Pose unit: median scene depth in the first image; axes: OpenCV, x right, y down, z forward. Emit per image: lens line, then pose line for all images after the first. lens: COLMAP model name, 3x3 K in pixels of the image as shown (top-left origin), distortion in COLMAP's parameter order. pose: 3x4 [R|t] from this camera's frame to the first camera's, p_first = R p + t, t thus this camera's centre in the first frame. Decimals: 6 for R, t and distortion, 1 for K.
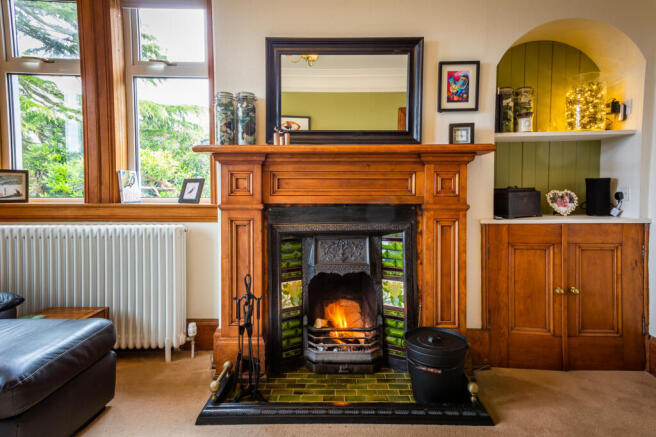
lens RADIAL K [[384.8, 0, 329.3], [0, 384.8, 196.7], [0, 0, 1]] dist [0.071358, 0.000575]
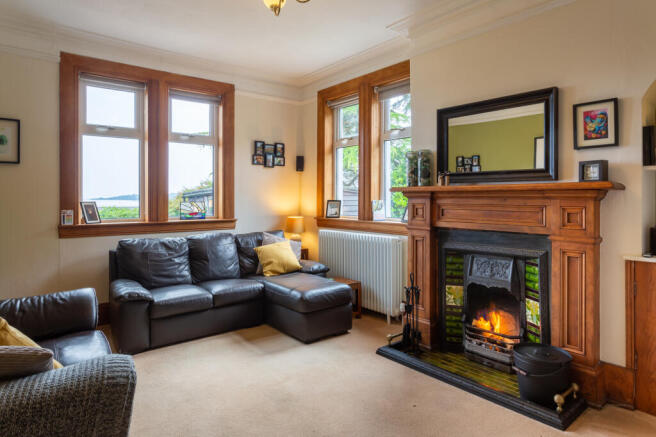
lens RADIAL K [[406.5, 0, 327.3], [0, 406.5, 198.8], [0, 0, 1]] dist [0.017296, 0.000866]
pose [[0.635477, 0.004729, -0.772105, 0.718158], [-0.023928, 0.999622, -0.013571, -0.052167], [0.771749, 0.027099, 0.635350, -0.240189]]
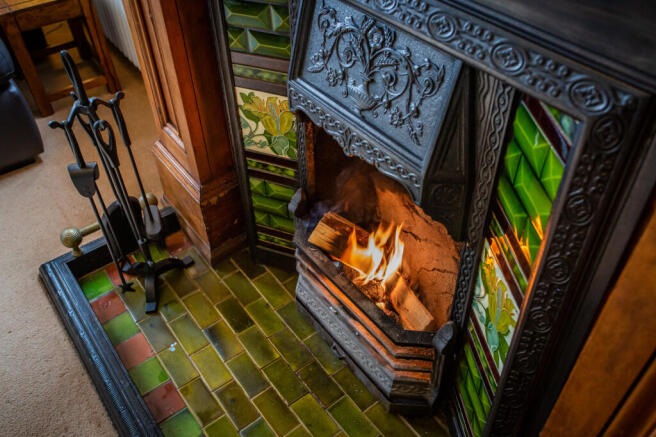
lens RADIAL K [[581.0, 0, 328.0], [0, 581.0, 218.5], [0, 0, 1]] dist [0.001669, 0.000996]
pose [[0.616134, 0.537195, -0.576021, 0.286173], [0.000798, 0.730898, 0.682487, -0.042709], [0.787641, -0.420963, 0.449902, 0.787889]]
